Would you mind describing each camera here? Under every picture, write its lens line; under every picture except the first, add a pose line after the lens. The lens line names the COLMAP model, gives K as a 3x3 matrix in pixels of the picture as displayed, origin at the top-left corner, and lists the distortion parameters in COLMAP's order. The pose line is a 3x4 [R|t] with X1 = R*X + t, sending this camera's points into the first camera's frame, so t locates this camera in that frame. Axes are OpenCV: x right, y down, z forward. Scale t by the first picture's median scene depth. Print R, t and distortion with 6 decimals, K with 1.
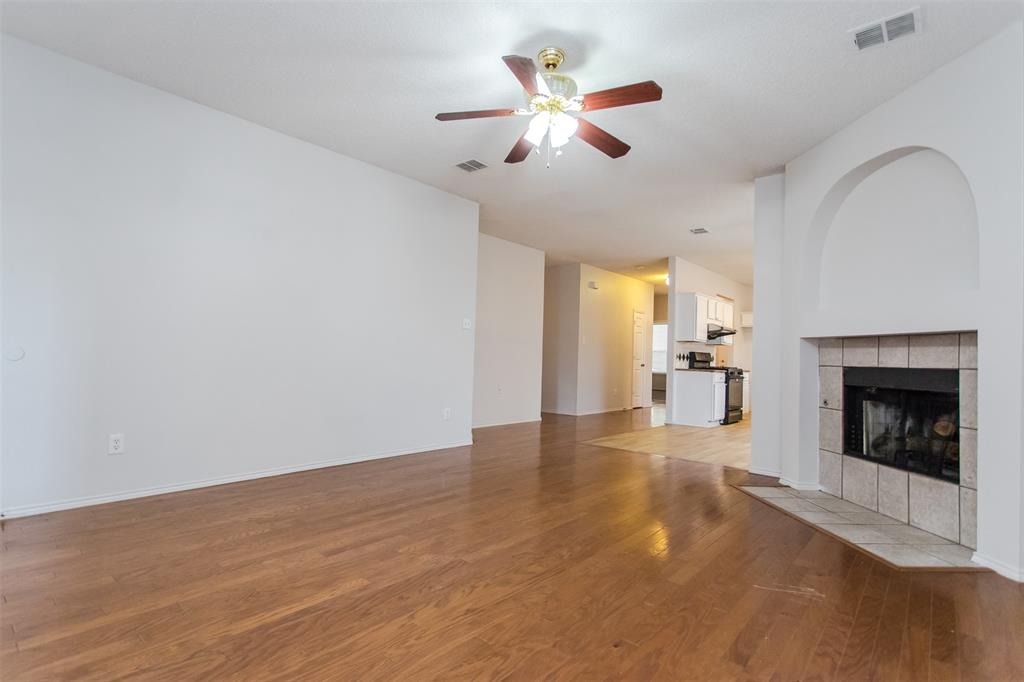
lens RADIAL K [[506.4, 0, 512.0], [0, 506.4, 341.0], [0, 0, 1]] dist [-0.005095, 0.000267]
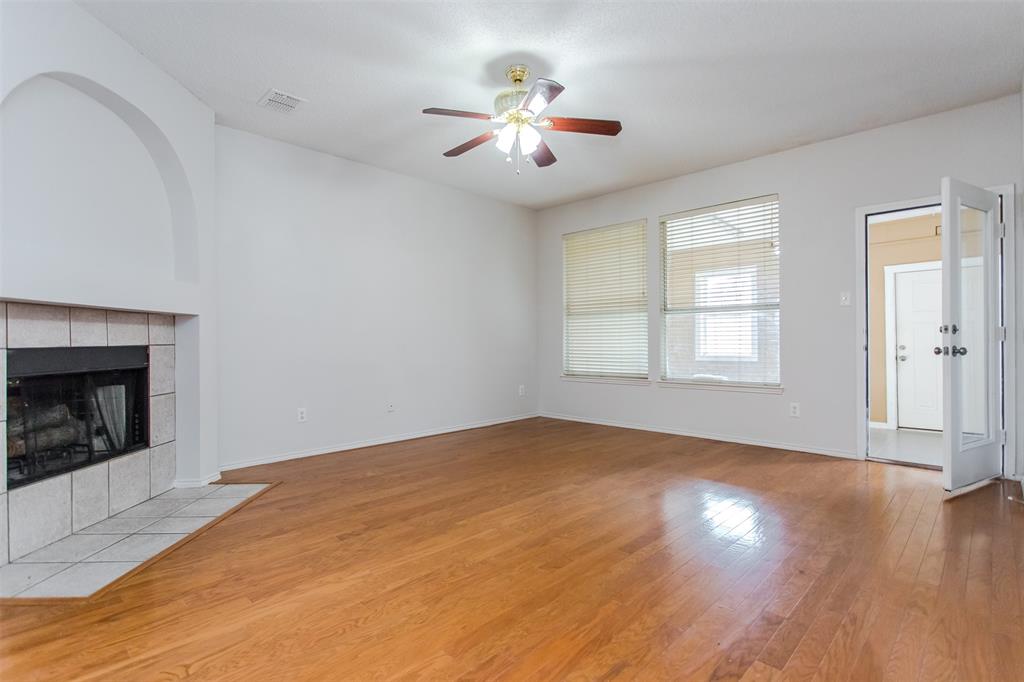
lens RADIAL K [[506.4, 0, 512.0], [0, 506.4, 341.0], [0, 0, 1]] dist [-0.005095, 0.000267]
pose [[-0.998272, -0.025451, 0.052960, 0.016663], [-0.026968, 0.999240, -0.028135, 0.050777], [-0.052204, -0.029515, -0.998200, 1.907089]]
